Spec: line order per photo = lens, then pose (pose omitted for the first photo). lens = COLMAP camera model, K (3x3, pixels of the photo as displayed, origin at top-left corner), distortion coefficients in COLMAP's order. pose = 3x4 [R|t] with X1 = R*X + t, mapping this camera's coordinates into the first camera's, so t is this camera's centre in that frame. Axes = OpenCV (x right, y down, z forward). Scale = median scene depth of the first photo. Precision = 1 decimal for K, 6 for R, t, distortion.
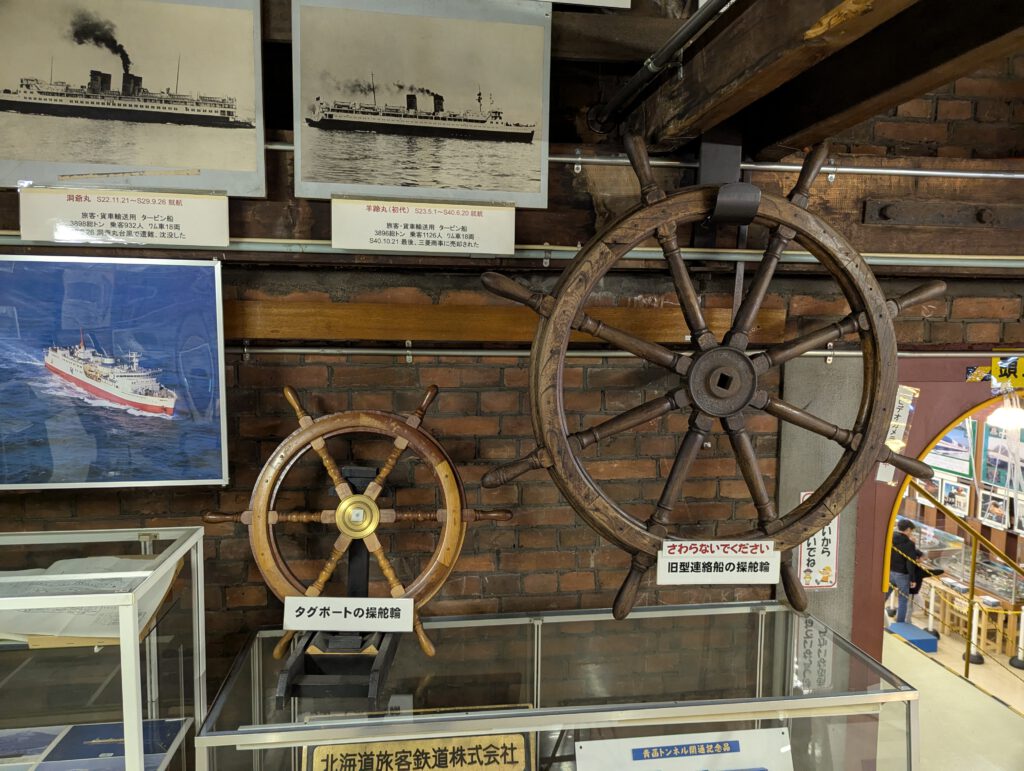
lens RADIAL K [[721.9, 0, 506.4], [0, 721.9, 392.6], [0, 0, 1]] dist [0.057150, -0.051756]
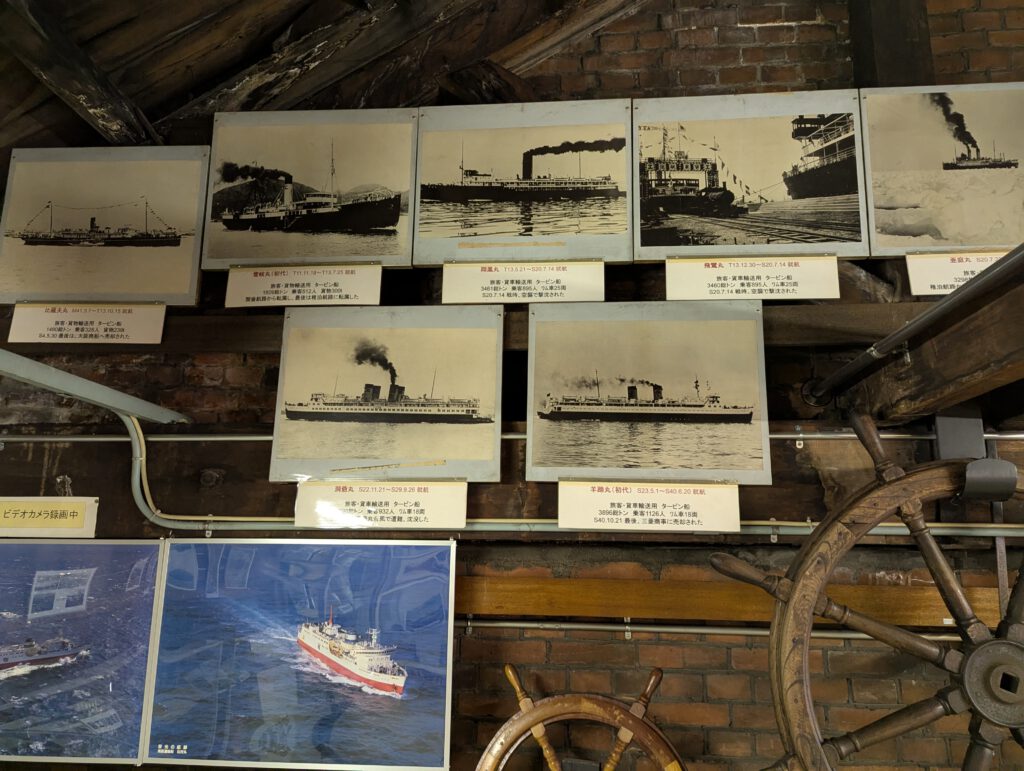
lens RADIAL K [[721.9, 0, 507.7], [0, 721.9, 383.4], [0, 0, 1]] dist [0.057150, -0.051756]
pose [[0.975077, -0.046794, -0.216876, -0.075162], [-0.022838, 0.951143, -0.307904, -0.073589], [0.220688, 0.305183, 0.926369, -0.042851]]
